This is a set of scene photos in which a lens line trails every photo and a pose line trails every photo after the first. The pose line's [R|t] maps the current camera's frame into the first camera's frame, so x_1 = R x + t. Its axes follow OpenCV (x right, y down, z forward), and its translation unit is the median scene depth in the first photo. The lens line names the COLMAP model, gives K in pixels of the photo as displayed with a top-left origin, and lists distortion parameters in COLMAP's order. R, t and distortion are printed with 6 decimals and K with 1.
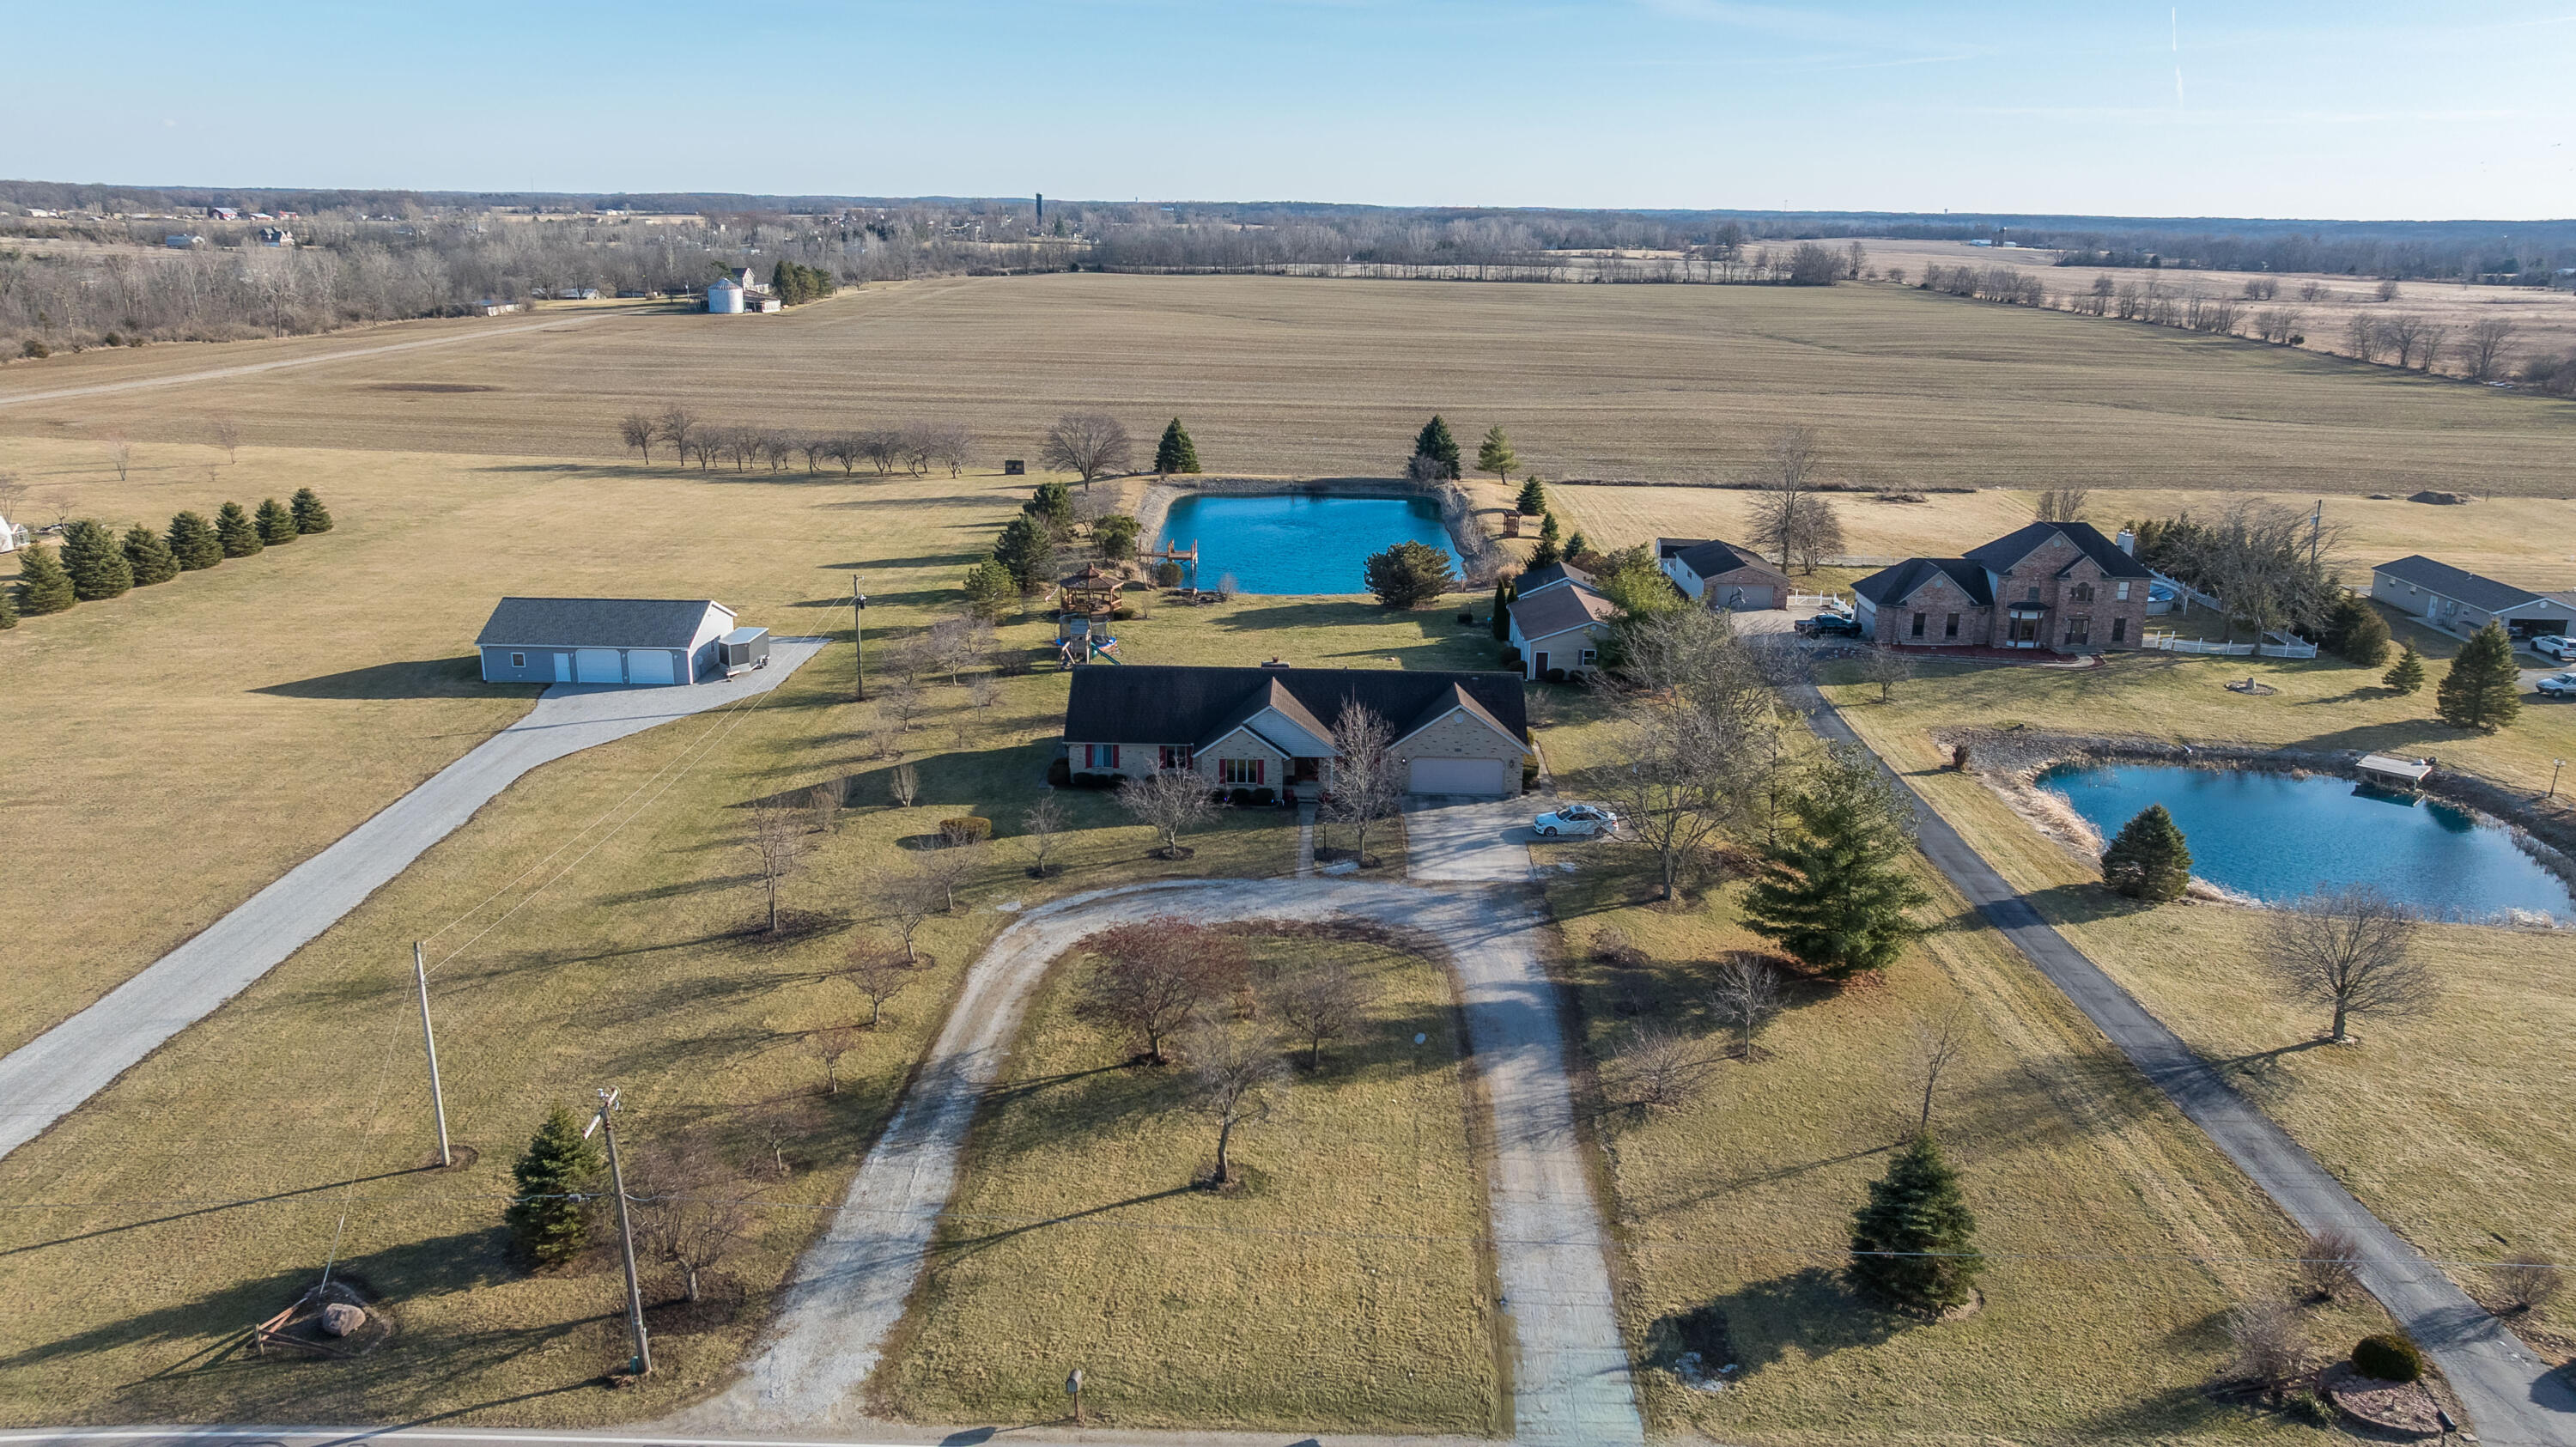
lens RADIAL K [[1826.3, 0, 1291.6], [0, 1826.3, 652.5], [0, 0, 1]] dist [-0.022765, -0.001842]
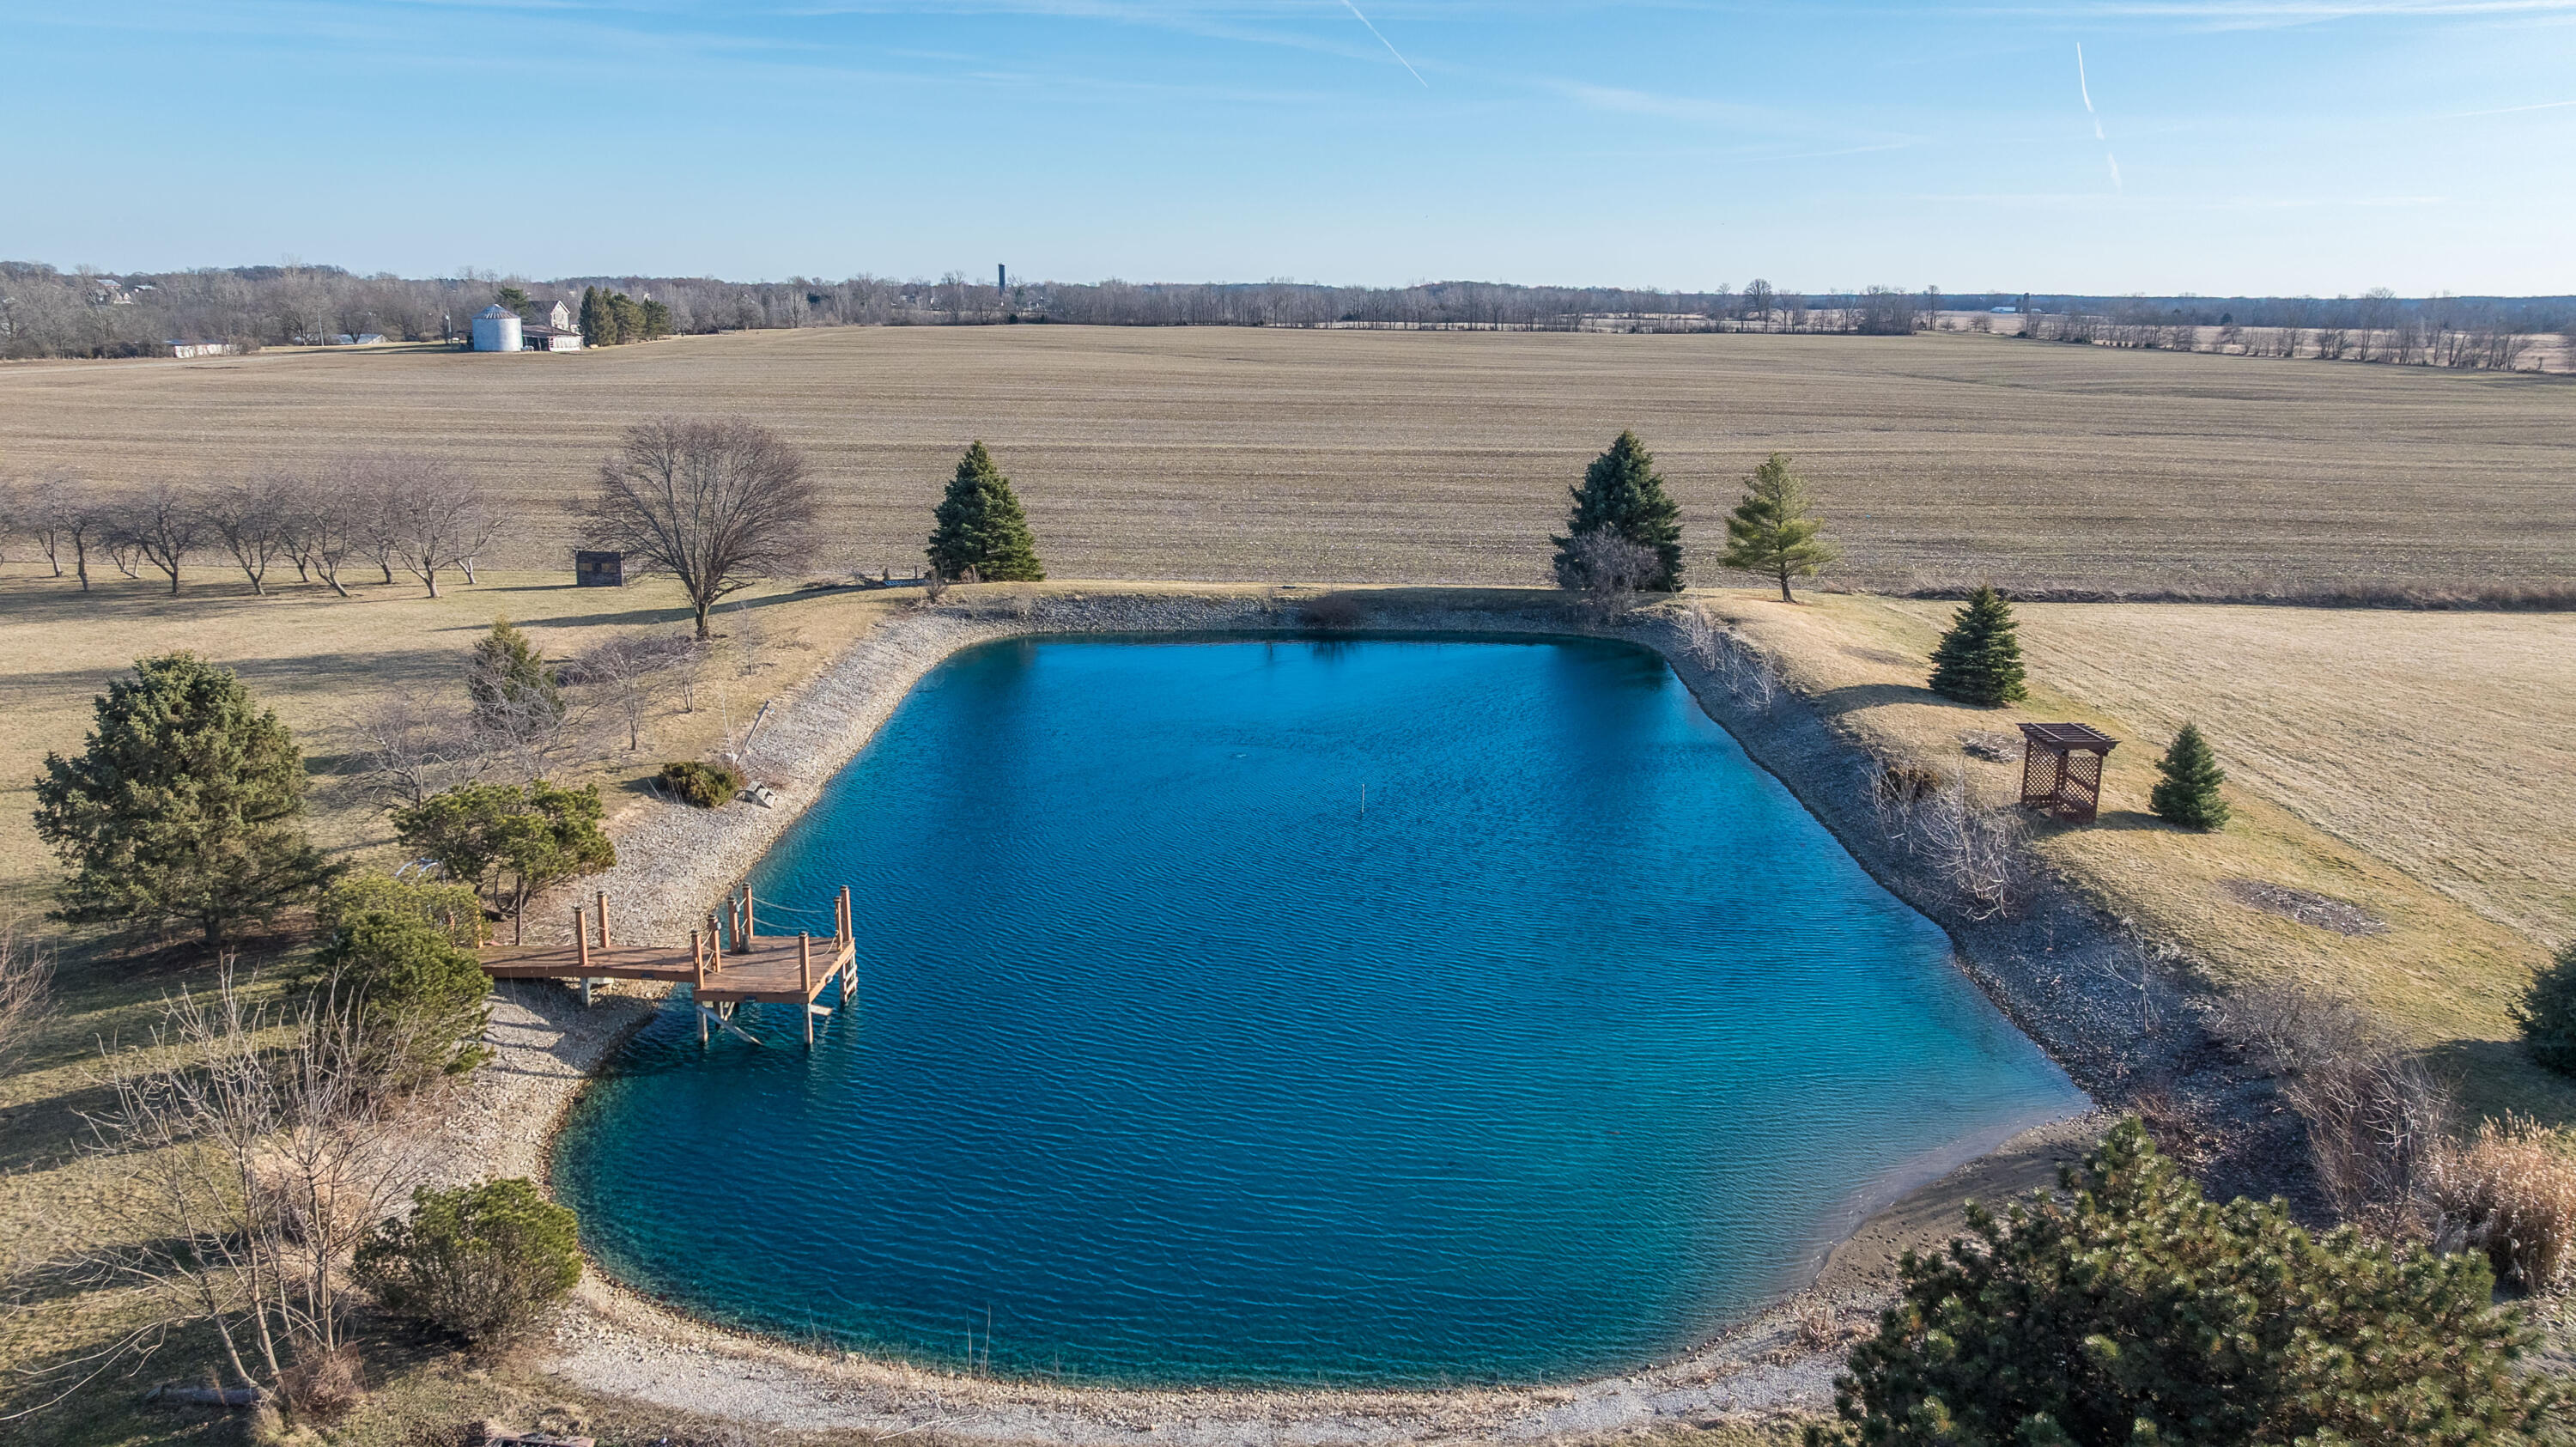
lens RADIAL K [[1826.3, 0, 1291.6], [0, 1826.3, 652.5], [0, 0, 1]] dist [-0.022765, -0.001842]
pose [[0.999923, -0.008693, 0.008805, 0.003114], [0.009094, 0.998873, -0.046573, -0.105932], [-0.008390, 0.046650, 0.998876, 1.004347]]
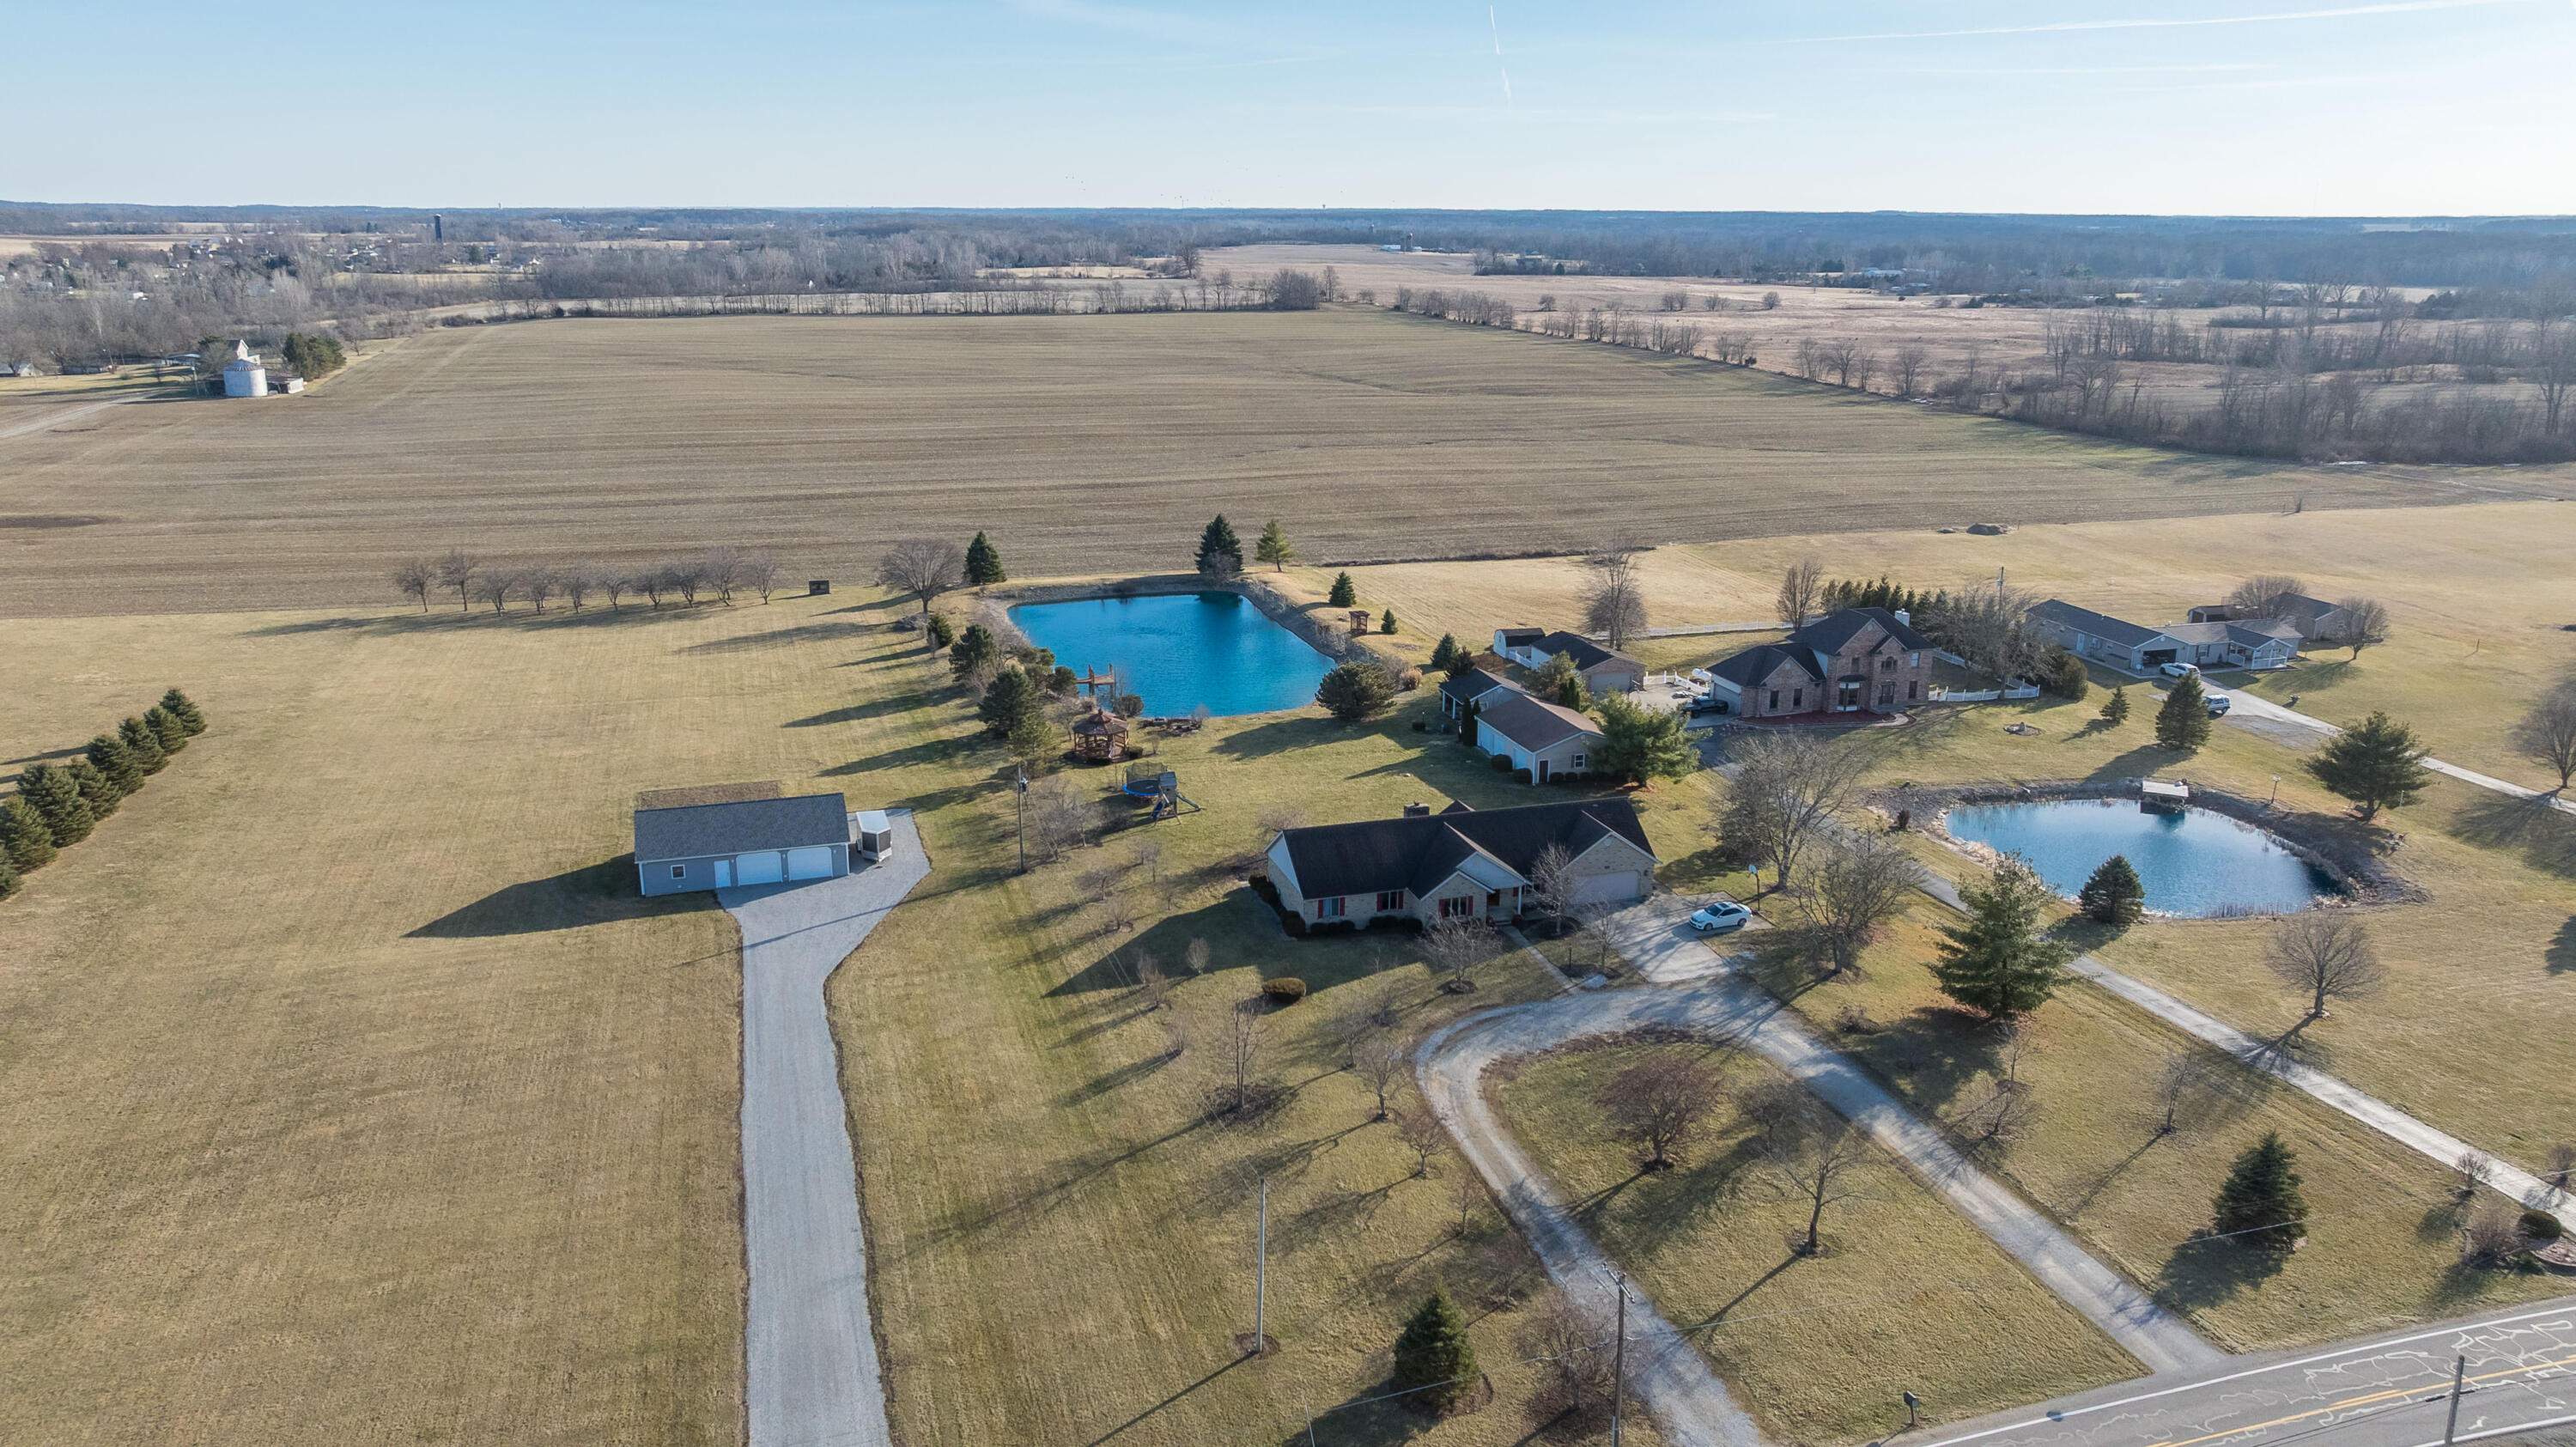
lens RADIAL K [[1826.3, 0, 1291.6], [0, 1826.3, 652.5], [0, 0, 1]] dist [-0.022765, -0.001842]
pose [[0.948582, -0.083176, 0.305408, -0.369869], [0.082916, 0.996460, 0.013846, -0.098152], [-0.305479, 0.012189, 0.952121, -0.093611]]
